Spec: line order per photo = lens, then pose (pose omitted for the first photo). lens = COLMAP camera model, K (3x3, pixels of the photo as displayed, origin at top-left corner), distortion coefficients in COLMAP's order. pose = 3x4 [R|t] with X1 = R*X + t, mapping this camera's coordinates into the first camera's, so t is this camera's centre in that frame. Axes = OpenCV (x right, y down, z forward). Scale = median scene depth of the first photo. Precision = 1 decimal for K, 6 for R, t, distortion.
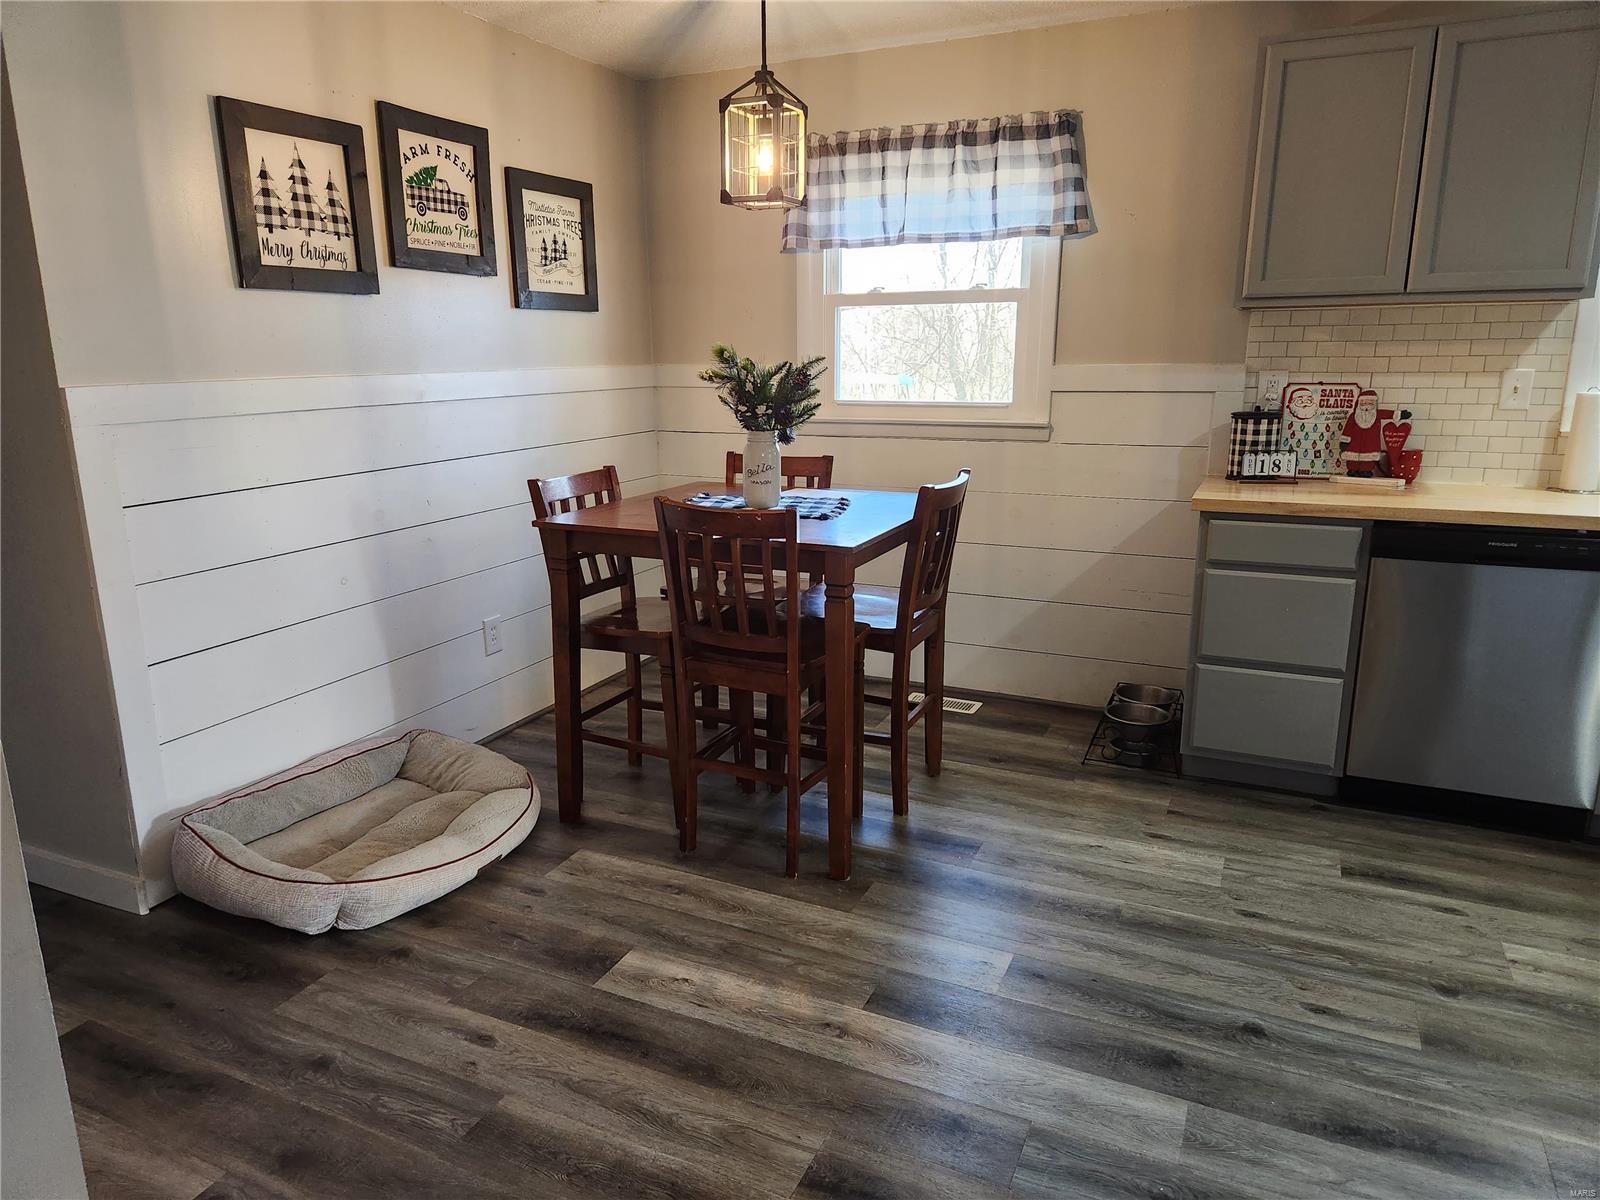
lens RADIAL K [[1052.4, 0, 786.1], [0, 1052.4, 602.2], [0, 0, 1]] dist [0.074074, -0.054840]
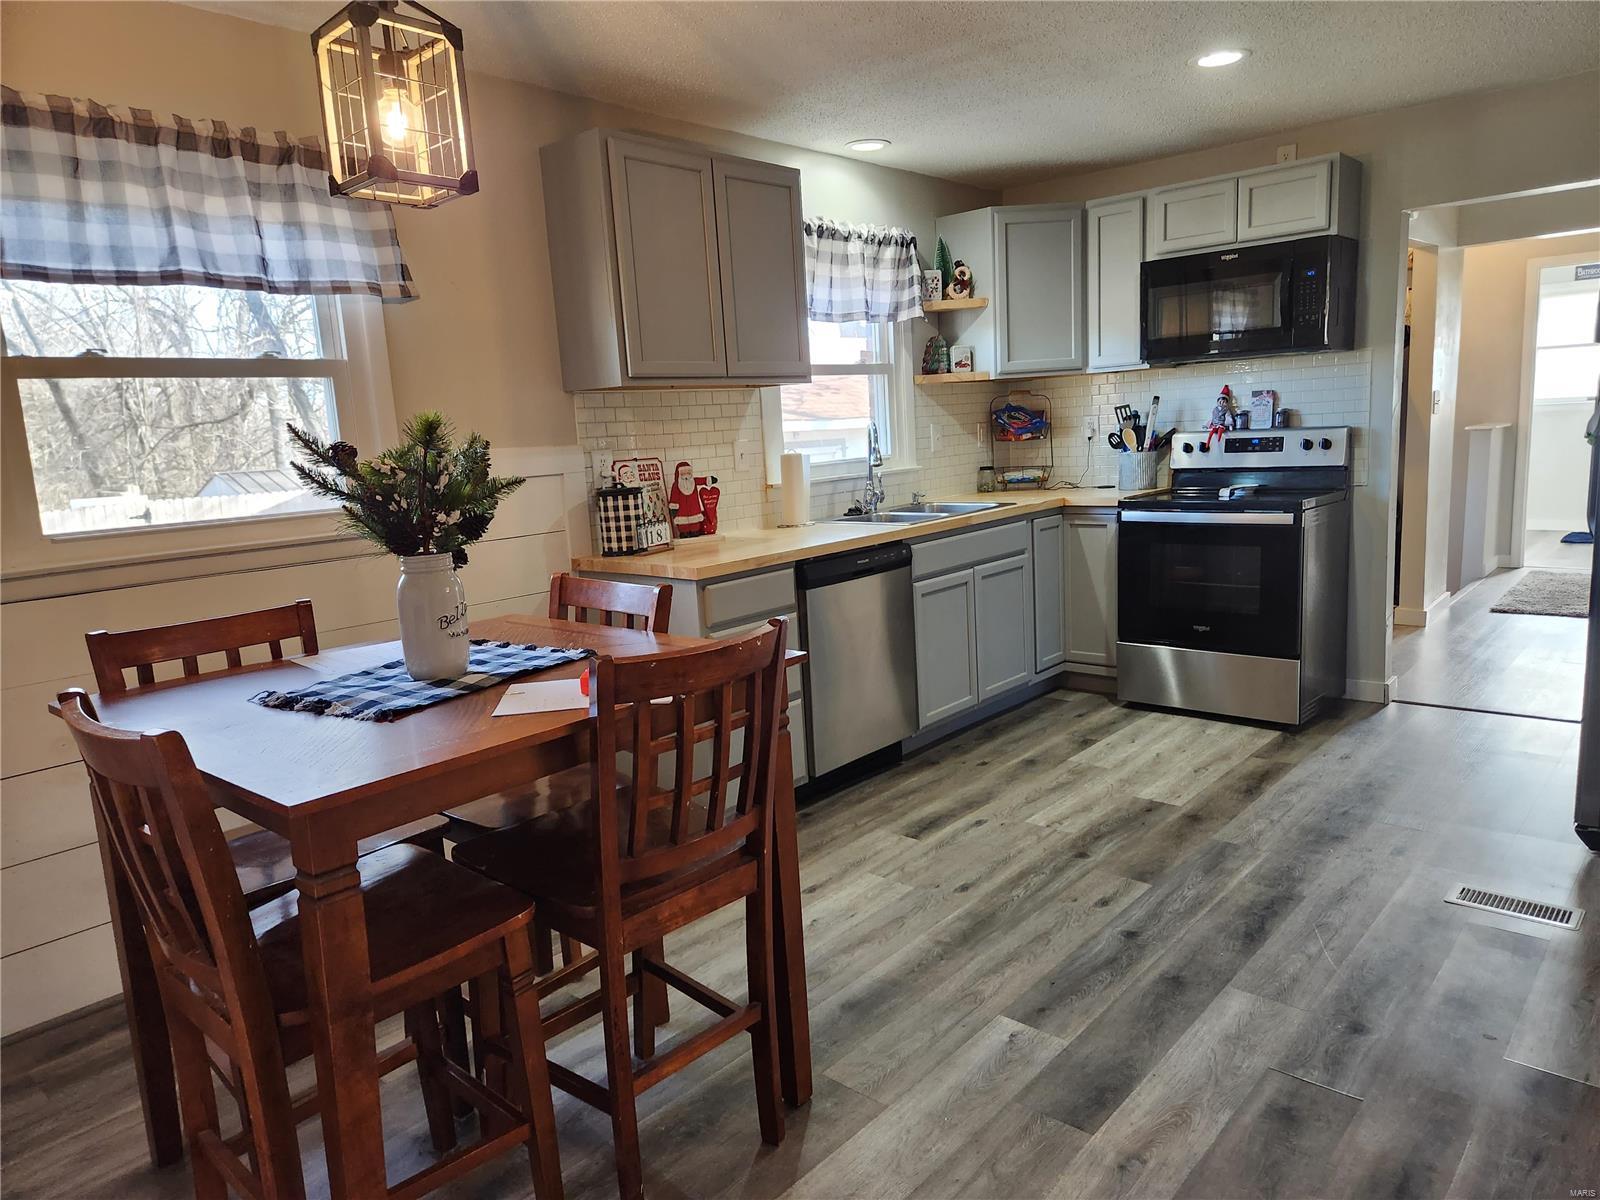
lens RADIAL K [[1062.9, 0, 800.0], [0, 1062.9, 600.0], [0, 0, 1]] dist [0.069941, -0.058836]
pose [[0.284279, -0.167896, 0.943926, -0.535881], [0.275703, 0.957276, 0.087238, -0.127789], [-0.918245, 0.235443, 0.318423, 0.587610]]
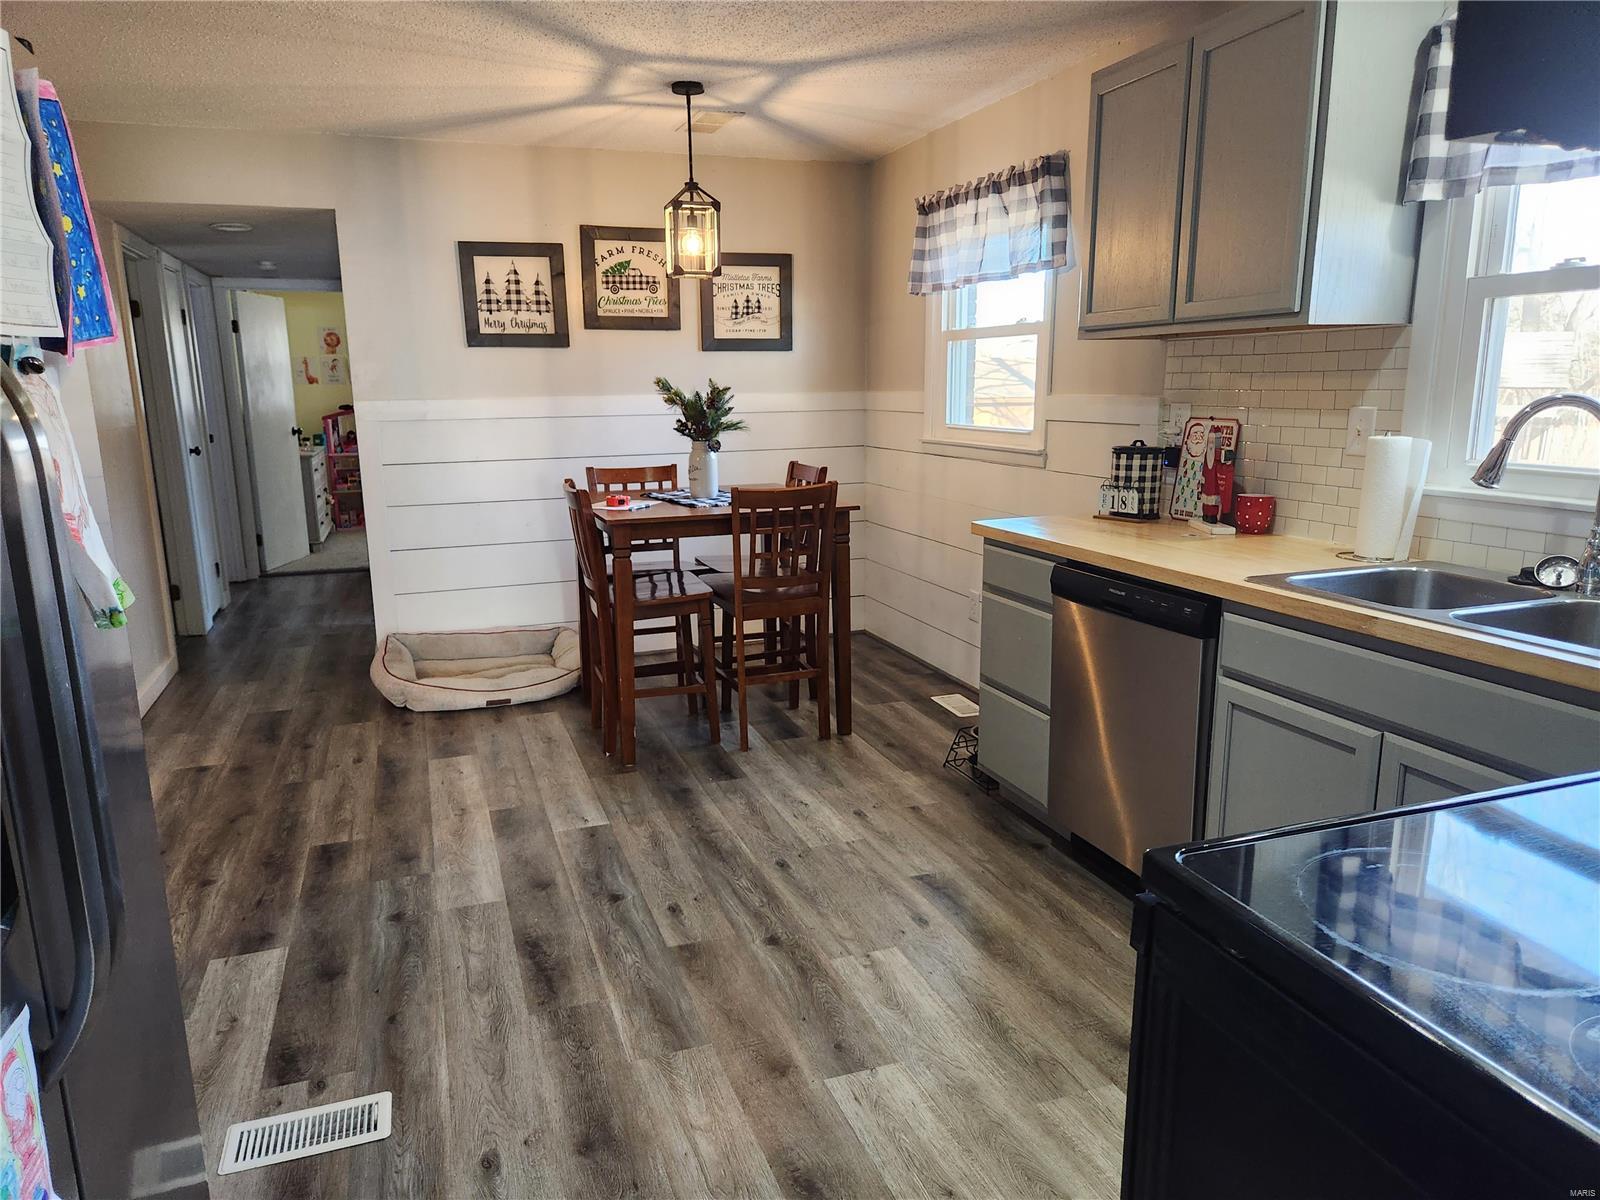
lens RADIAL K [[1052.4, 0, 786.1], [0, 1052.4, 602.2], [0, 0, 1]] dist [0.074074, -0.054840]
pose [[0.708026, 0.145044, -0.691130, 0.975821], [-0.160151, 0.986160, 0.042893, -0.033865], [0.687787, 0.080316, 0.721456, 0.117777]]
